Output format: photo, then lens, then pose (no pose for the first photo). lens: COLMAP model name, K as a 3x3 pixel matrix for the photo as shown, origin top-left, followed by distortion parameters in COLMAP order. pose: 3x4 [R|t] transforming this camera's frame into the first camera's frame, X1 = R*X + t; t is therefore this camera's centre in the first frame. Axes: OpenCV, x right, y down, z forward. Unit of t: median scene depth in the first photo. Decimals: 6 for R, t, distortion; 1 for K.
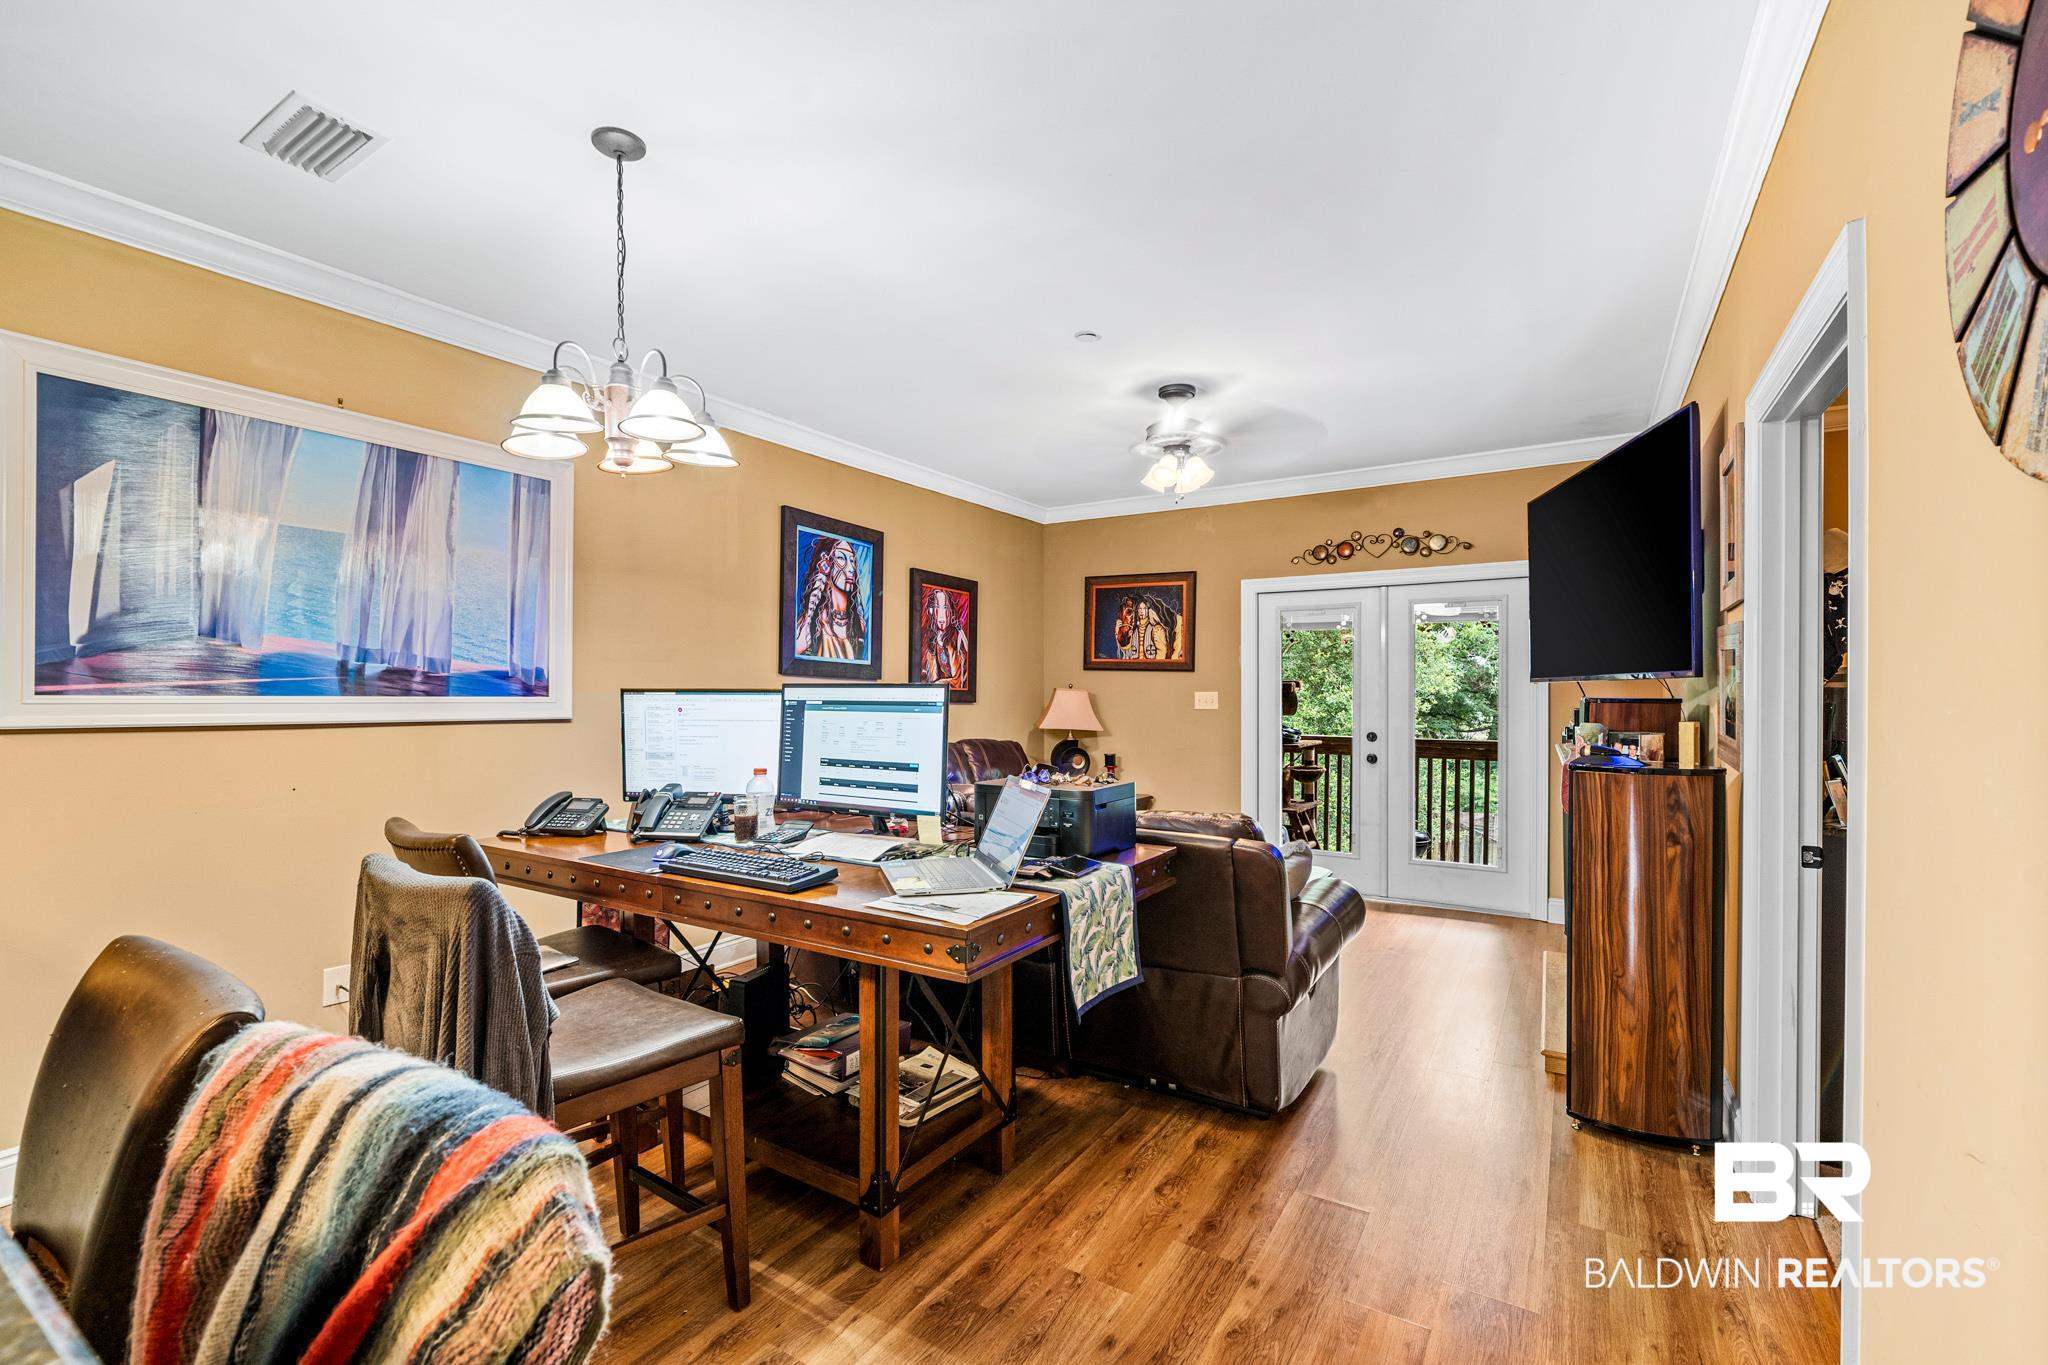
lens RADIAL K [[904.1, 0, 1029.1], [0, 904.1, 680.5], [0, 0, 1]] dist [0.000349, -0.000047]
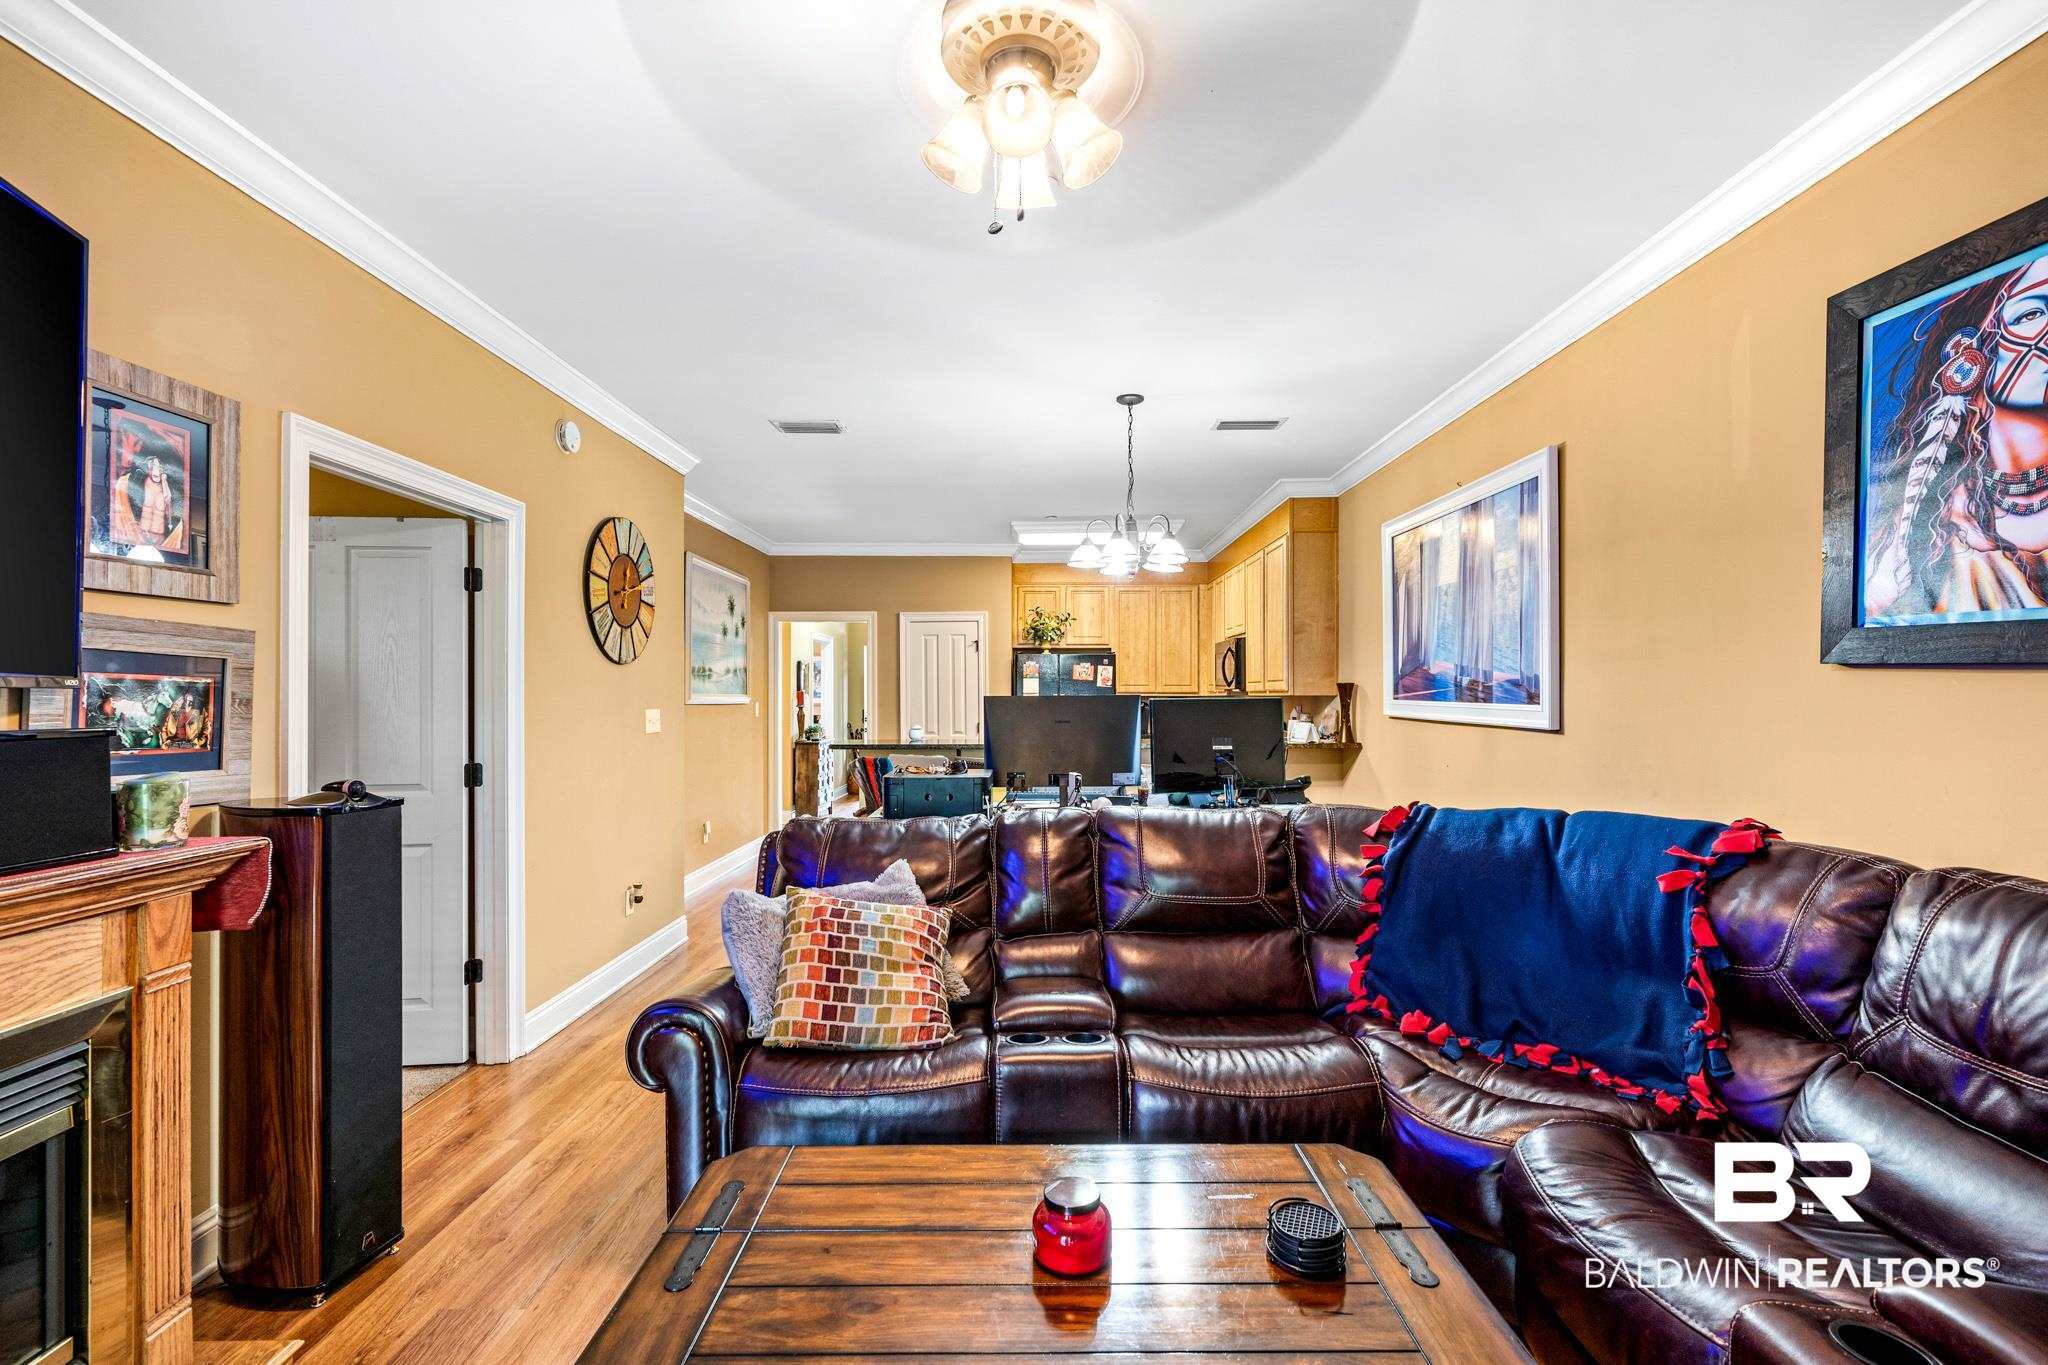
lens RADIAL K [[904.1, 0, 1018.5], [0, 904.1, 695.4], [0, 0, 1]] dist [0.000349, -0.000047]
pose [[-0.860691, -0.002185, -0.509123, 0.310053], [0.003545, 0.999941, -0.010283, 0.011897], [0.509115, -0.010655, -0.860633, 1.145676]]
